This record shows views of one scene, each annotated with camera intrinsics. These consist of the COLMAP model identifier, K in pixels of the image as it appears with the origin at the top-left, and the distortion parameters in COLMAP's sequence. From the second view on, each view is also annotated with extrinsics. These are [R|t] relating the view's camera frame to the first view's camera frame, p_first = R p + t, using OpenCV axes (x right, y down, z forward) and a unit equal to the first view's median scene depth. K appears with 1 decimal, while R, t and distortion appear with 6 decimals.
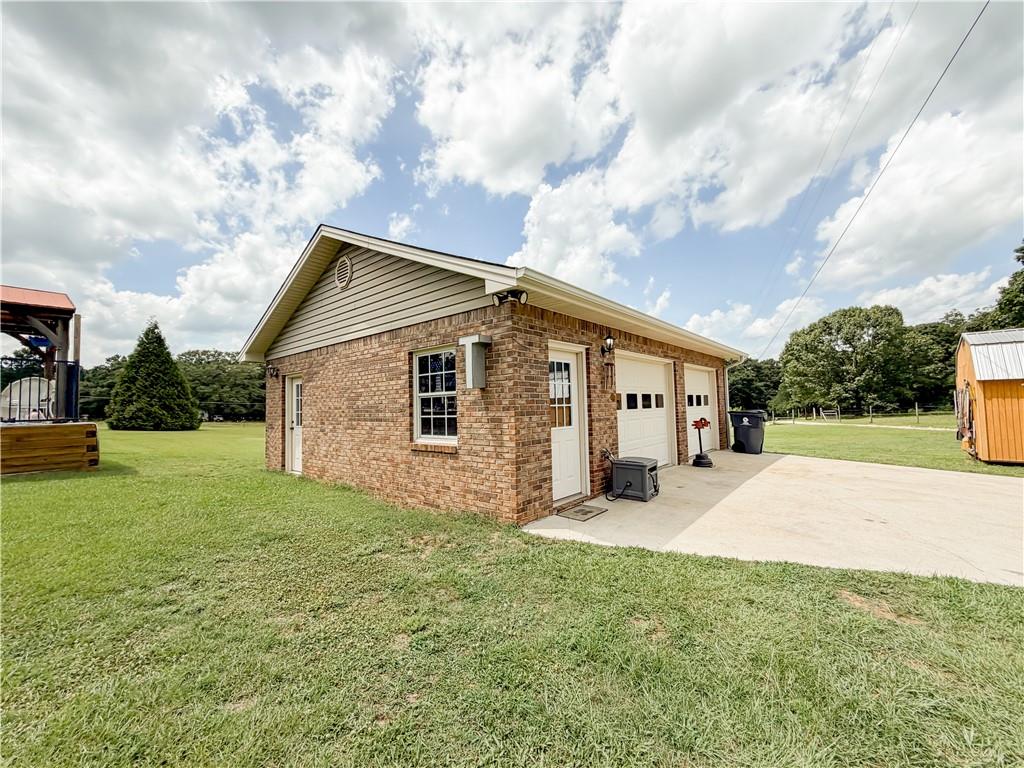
lens RADIAL K [[408.9, 0, 510.6], [0, 408.9, 385.2], [0, 0, 1]] dist [0.000416, 0.000287]
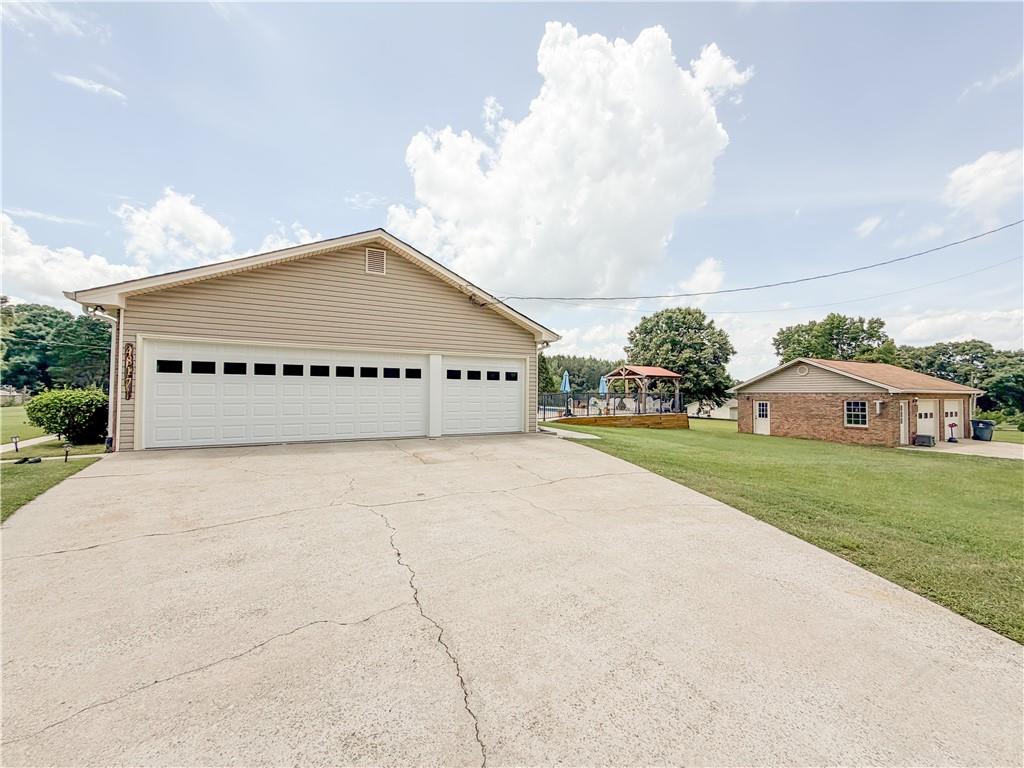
lens RADIAL K [[408.9, 0, 510.6], [0, 408.9, 385.2], [0, 0, 1]] dist [0.000416, 0.000287]
pose [[0.926136, 0.022592, -0.376513, -1.524480], [-0.008523, 0.999203, 0.038991, -0.312340], [0.377094, -0.032902, 0.925590, -3.221239]]
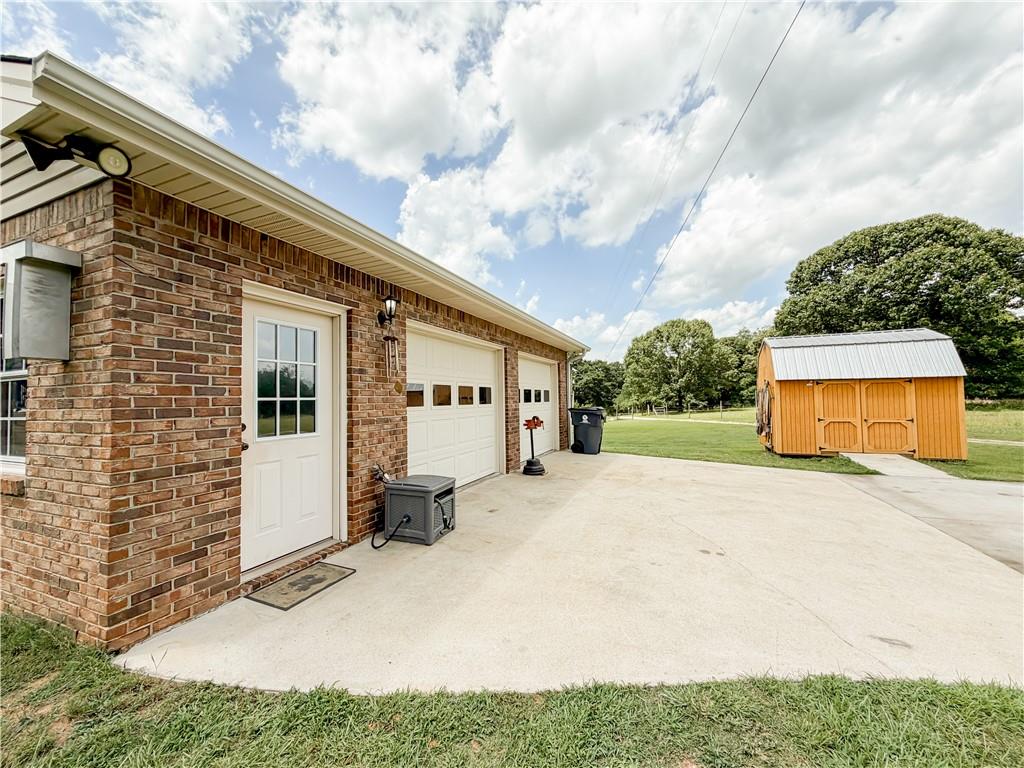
lens RADIAL K [[408.9, 0, 510.6], [0, 408.9, 385.2], [0, 0, 1]] dist [0.000416, 0.000287]
pose [[0.951735, 0.020606, 0.306229, 0.228793], [-0.024042, 0.999683, 0.007455, 0.015695], [-0.305979, -0.014458, 0.951929, 0.305754]]
